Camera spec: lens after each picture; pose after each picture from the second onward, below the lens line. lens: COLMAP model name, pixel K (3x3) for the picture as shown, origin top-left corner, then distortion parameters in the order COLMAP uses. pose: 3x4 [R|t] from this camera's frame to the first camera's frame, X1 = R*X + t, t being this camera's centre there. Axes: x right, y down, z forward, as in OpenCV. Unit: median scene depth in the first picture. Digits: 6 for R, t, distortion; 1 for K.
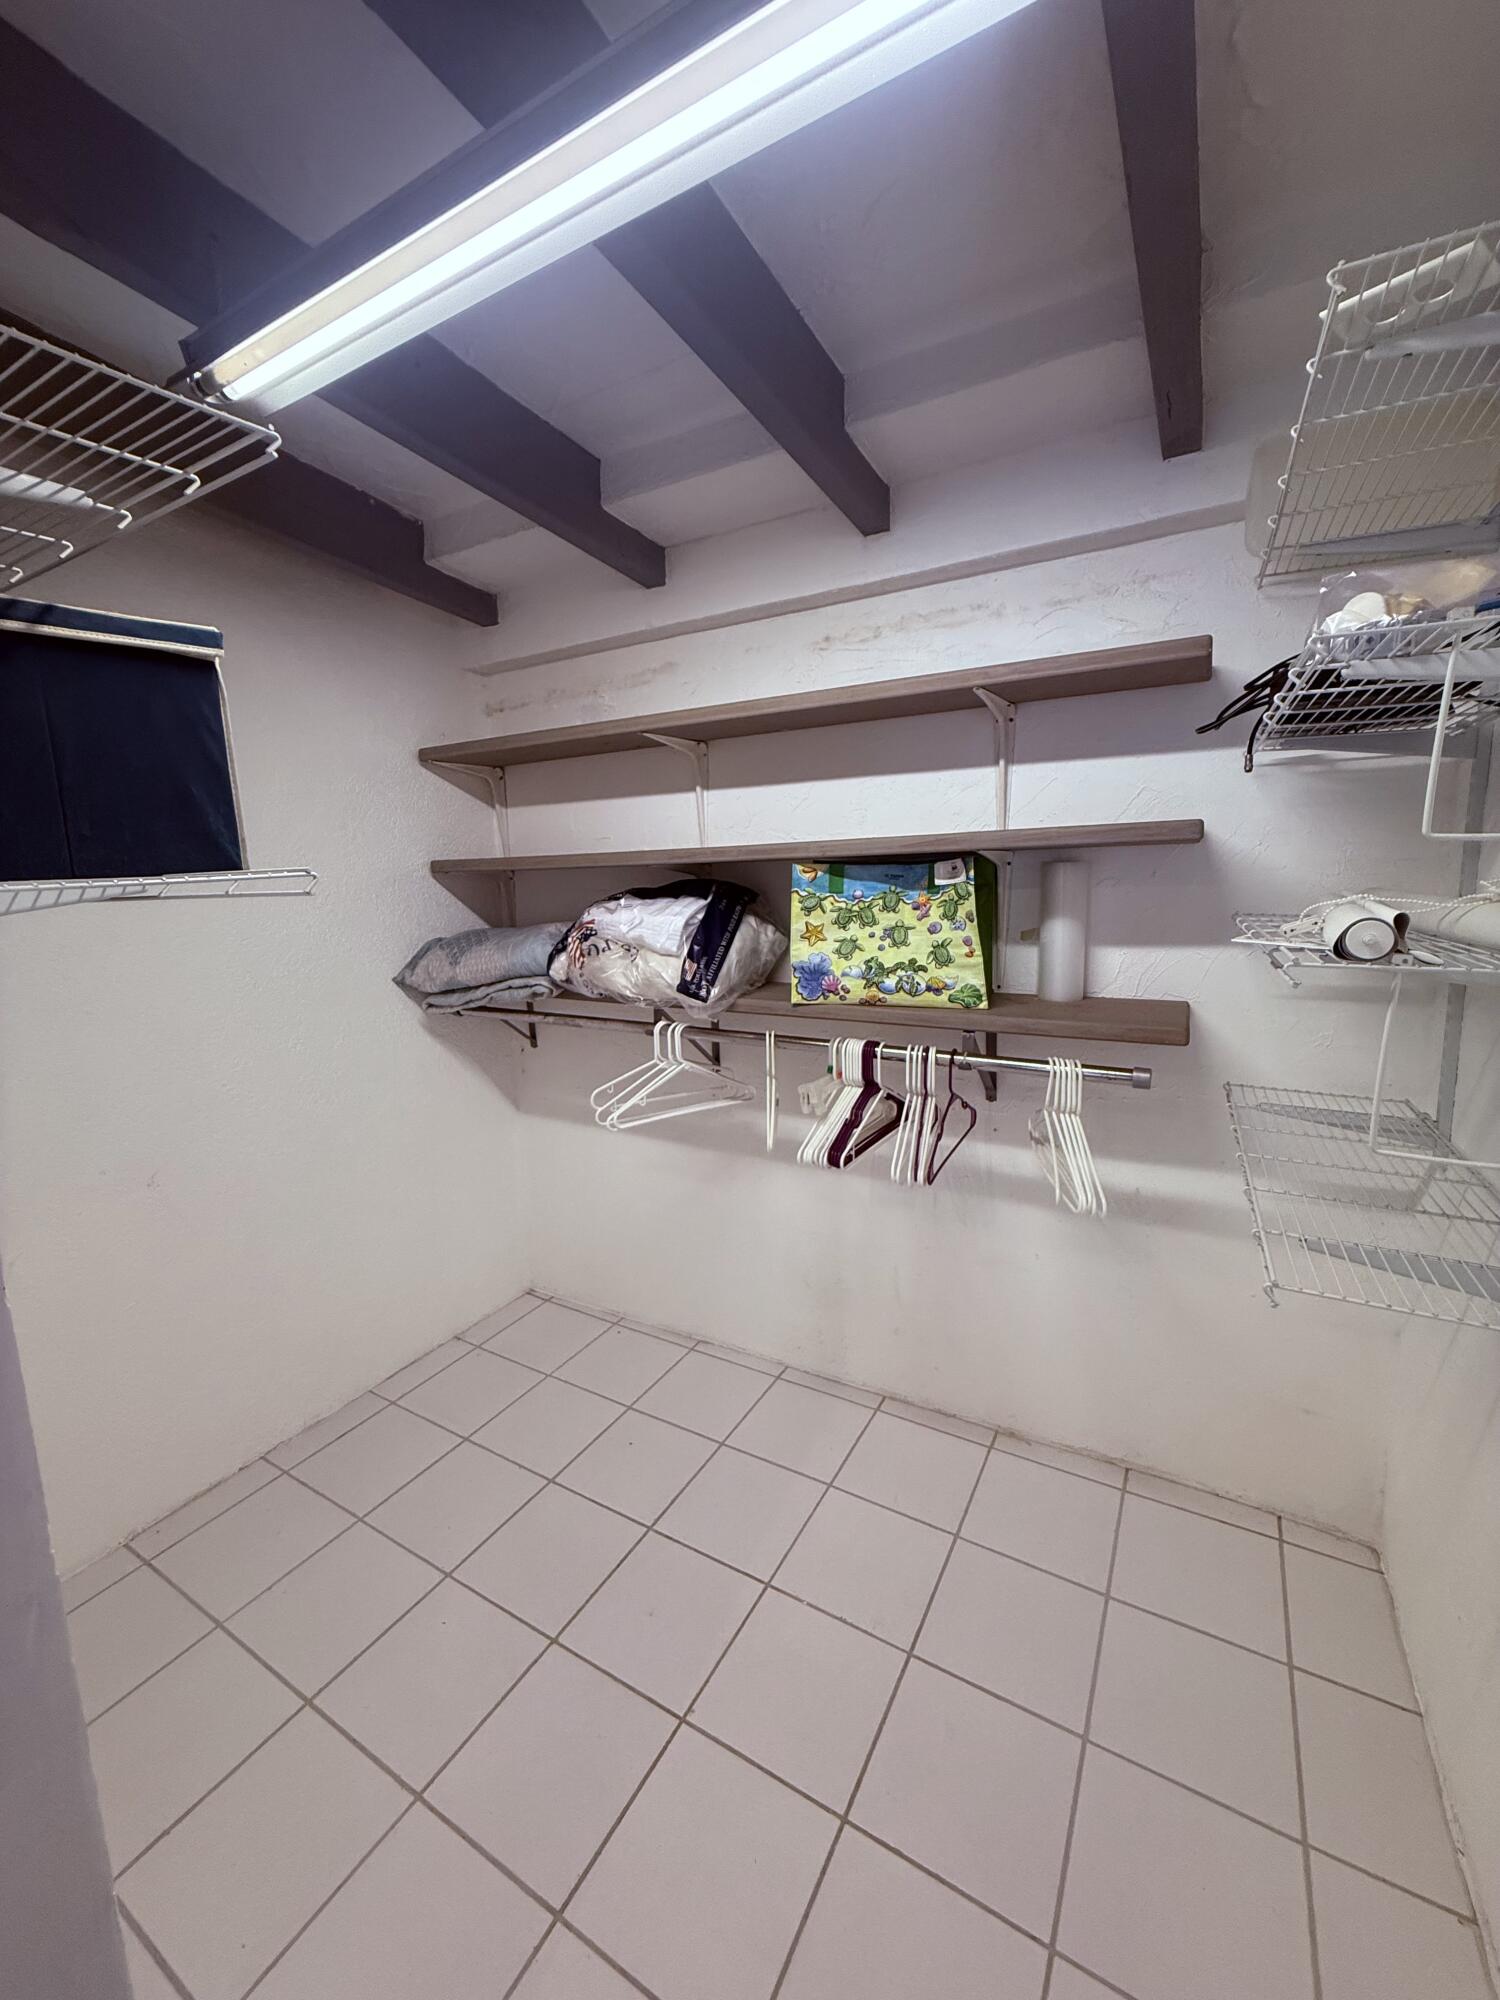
lens RADIAL K [[802.9, 0, 742.7], [0, 802.9, 1000.9], [0, 0, 1]] dist [0.003694, 0.000076]
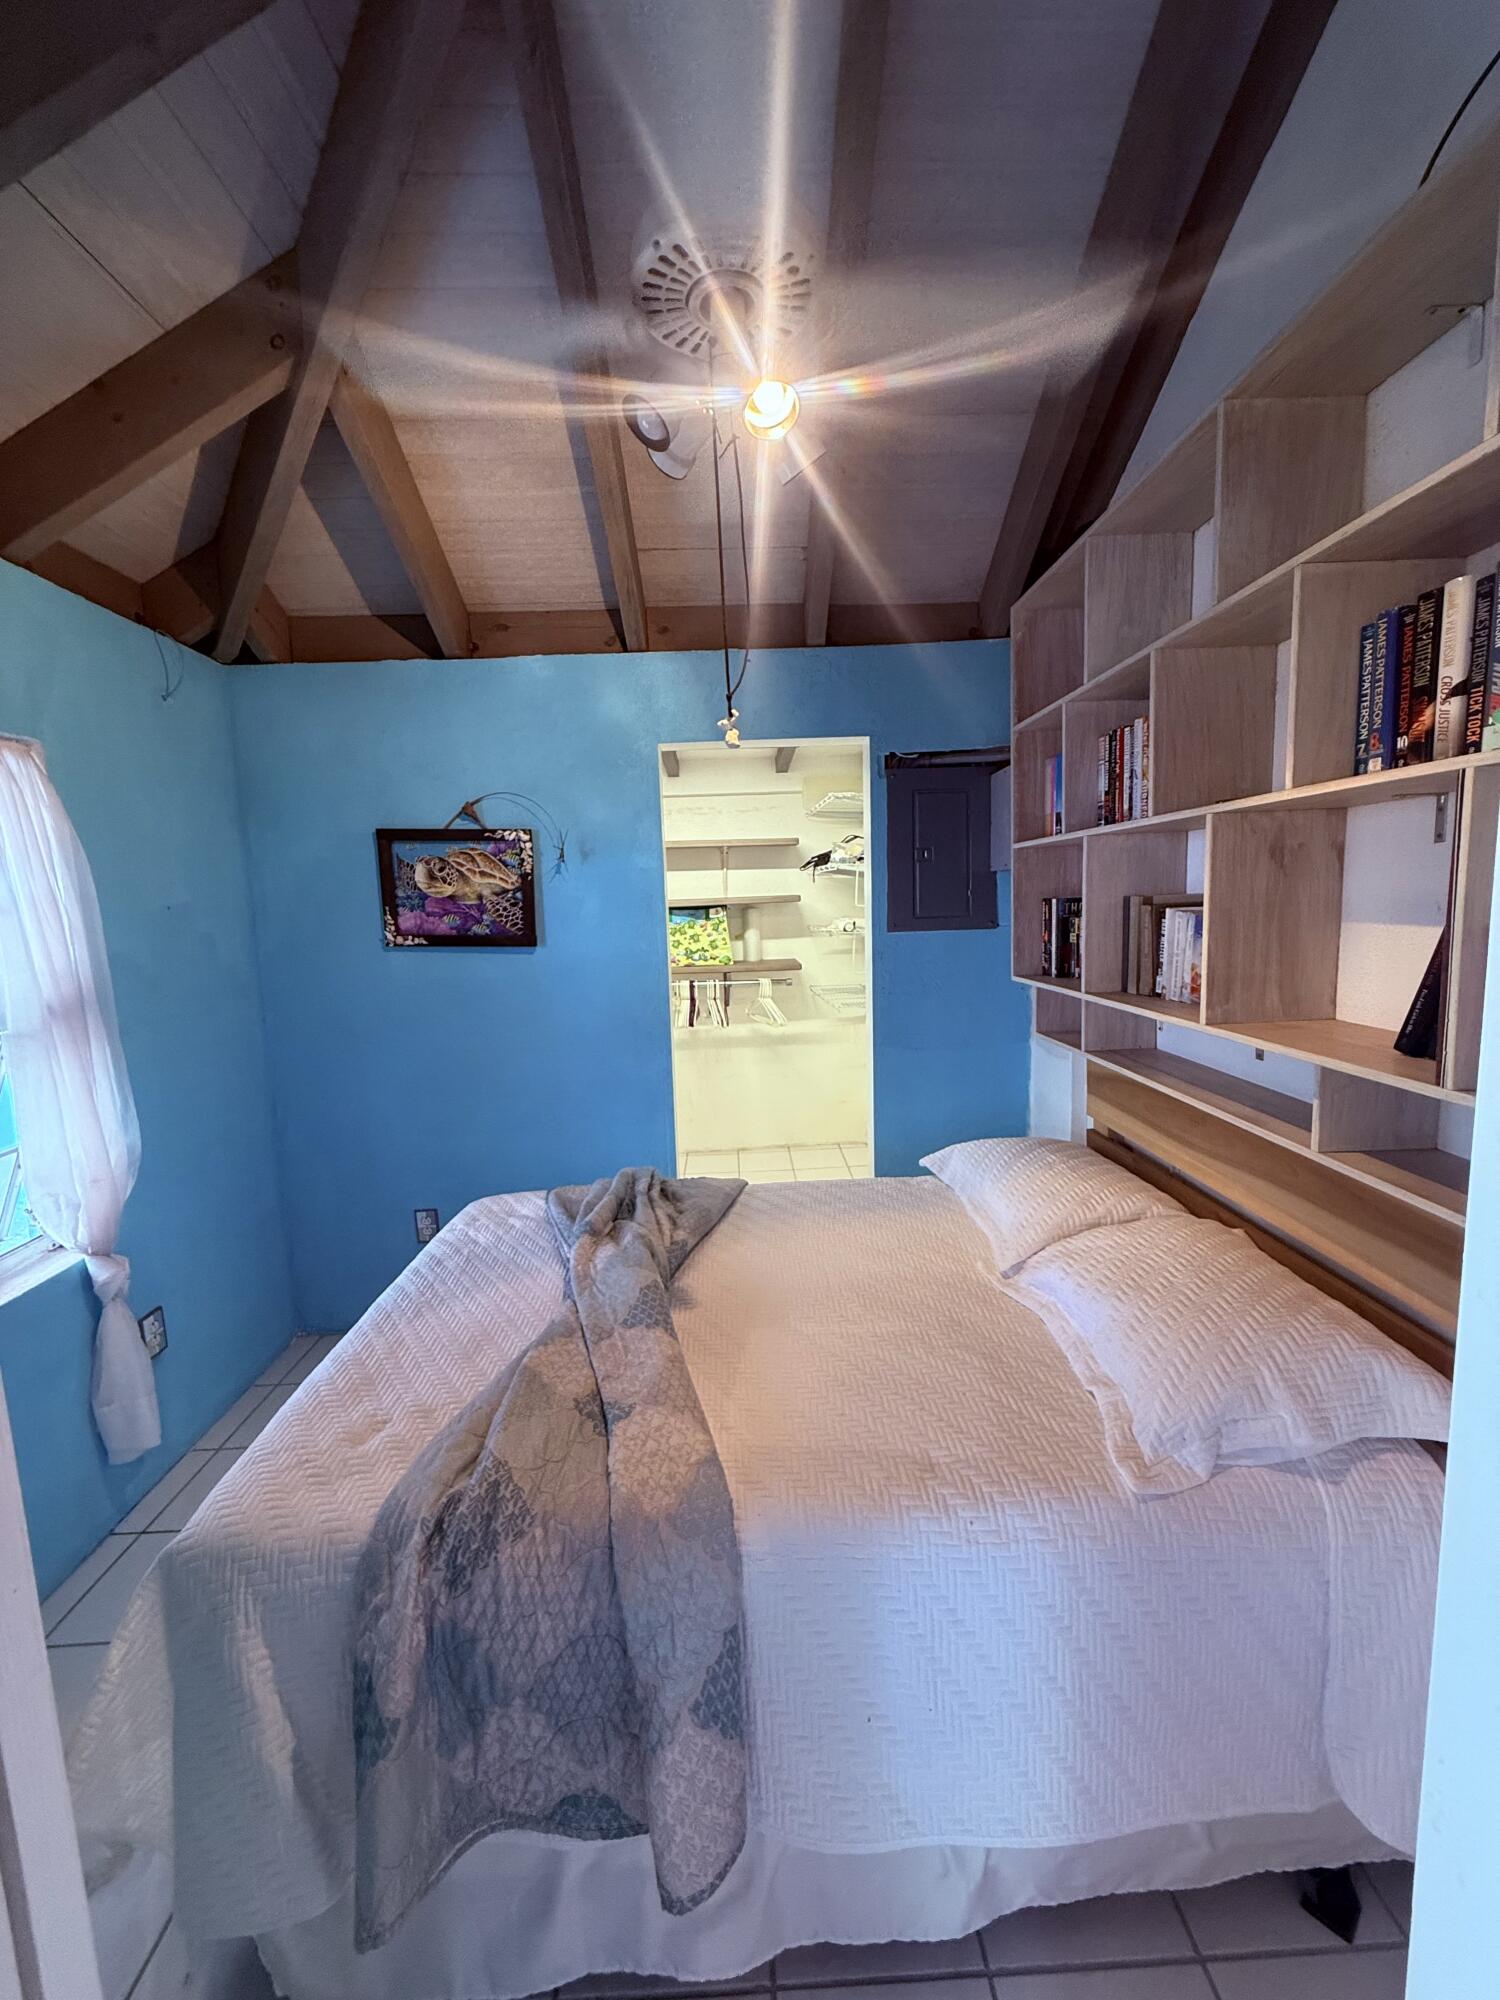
lens RADIAL K [[802.9, 0, 749.7], [0, 802.9, 1004.3], [0, 0, 1]] dist [0.003694, 0.000076]
pose [[0.842126, -0.072439, 0.534393, -1.021248], [0.097167, 0.995101, -0.018231, 0.185894], [-0.530455, 0.067278, 0.845039, -1.185913]]
